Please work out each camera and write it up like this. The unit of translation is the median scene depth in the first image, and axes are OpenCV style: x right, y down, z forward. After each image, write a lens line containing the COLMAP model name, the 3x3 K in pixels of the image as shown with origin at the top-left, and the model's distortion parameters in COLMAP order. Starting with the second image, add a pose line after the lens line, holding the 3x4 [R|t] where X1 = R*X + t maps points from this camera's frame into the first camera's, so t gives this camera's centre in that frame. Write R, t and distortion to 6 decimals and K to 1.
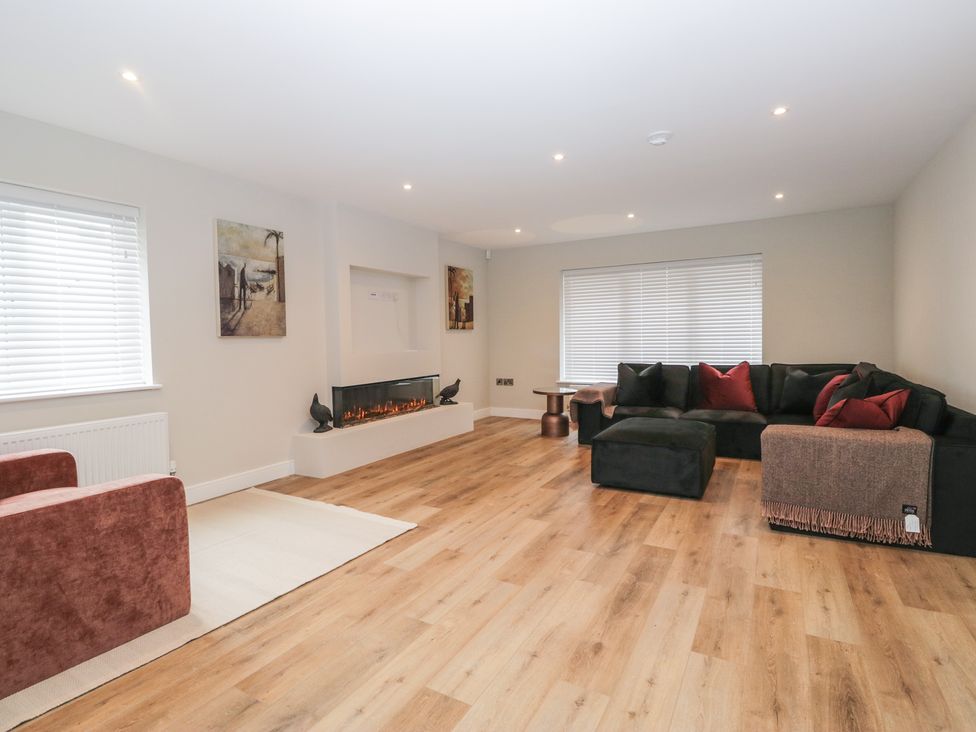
lens RADIAL K [[510.0, 0, 484.7], [0, 510.0, 355.6], [0, 0, 1]] dist [-0.000126, -0.014010]
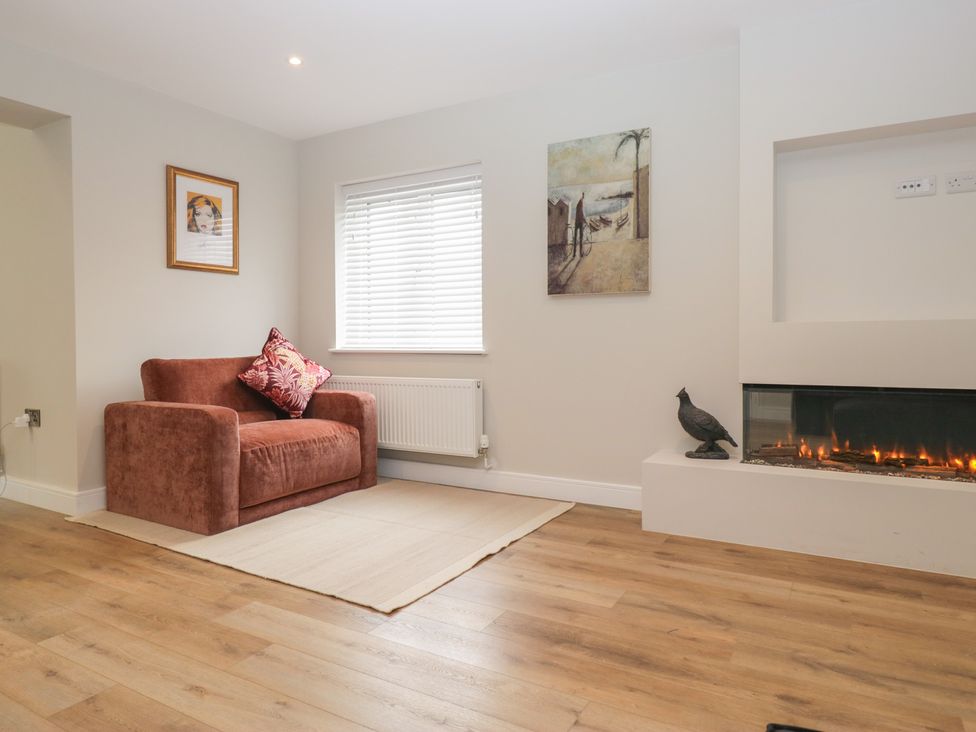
lens RADIAL K [[633.1, 0, 487.0], [0, 633.1, 352.7], [0, 0, 1]] dist [-0.001396, -0.003910]
pose [[-0.003677, 0.036909, -0.999312, 0.441249], [-0.033183, 0.998764, 0.037011, 0.016938], [0.999443, 0.033296, -0.002448, 0.885830]]
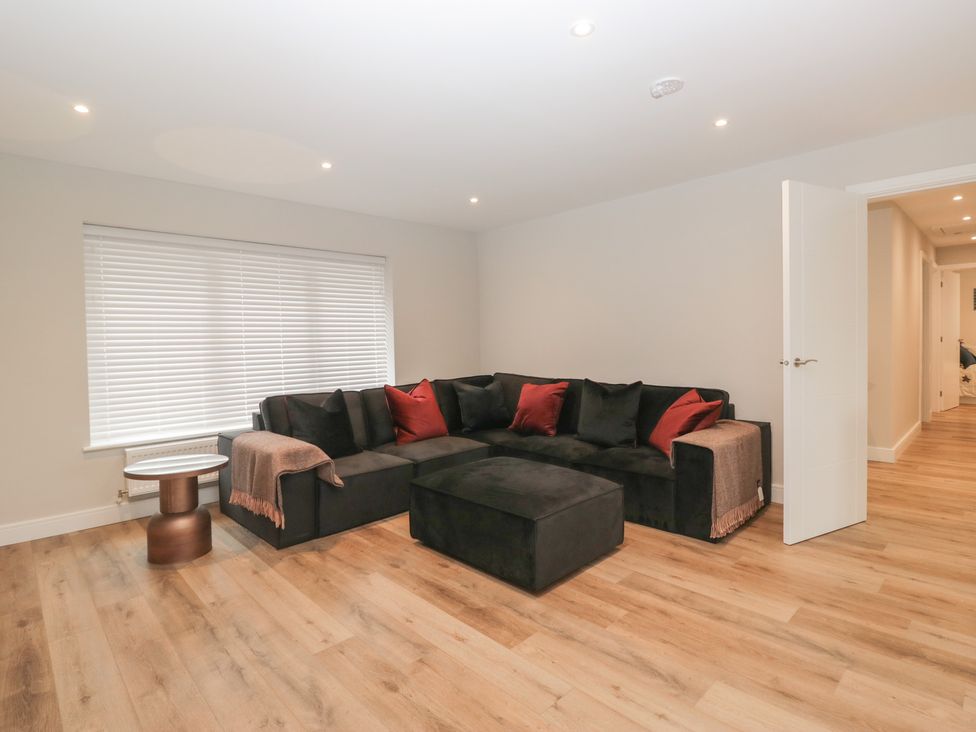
lens RADIAL K [[510.0, 0, 484.7], [0, 510.0, 355.6], [0, 0, 1]] dist [-0.000126, -0.014010]
pose [[0.280154, -0.019914, 0.959749, -0.382416], [0.051419, 0.998661, 0.005712, -0.037849], [-0.958577, 0.047749, 0.280803, 0.873183]]
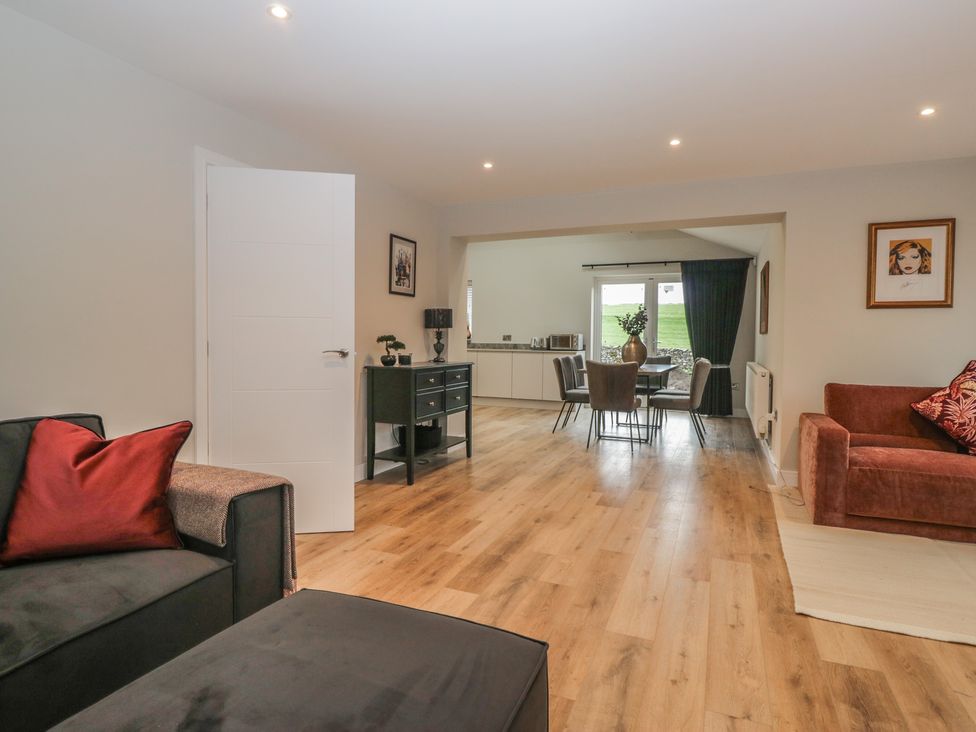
lens RADIAL K [[543.1, 0, 484.8], [0, 543.1, 358.4], [0, 0, 1]] dist [0.001394, -0.012433]
pose [[-0.993904, 0.010160, -0.109784, 0.285257], [0.001771, 0.997088, 0.076245, -0.046736], [0.110239, 0.075586, -0.991027, 1.321932]]
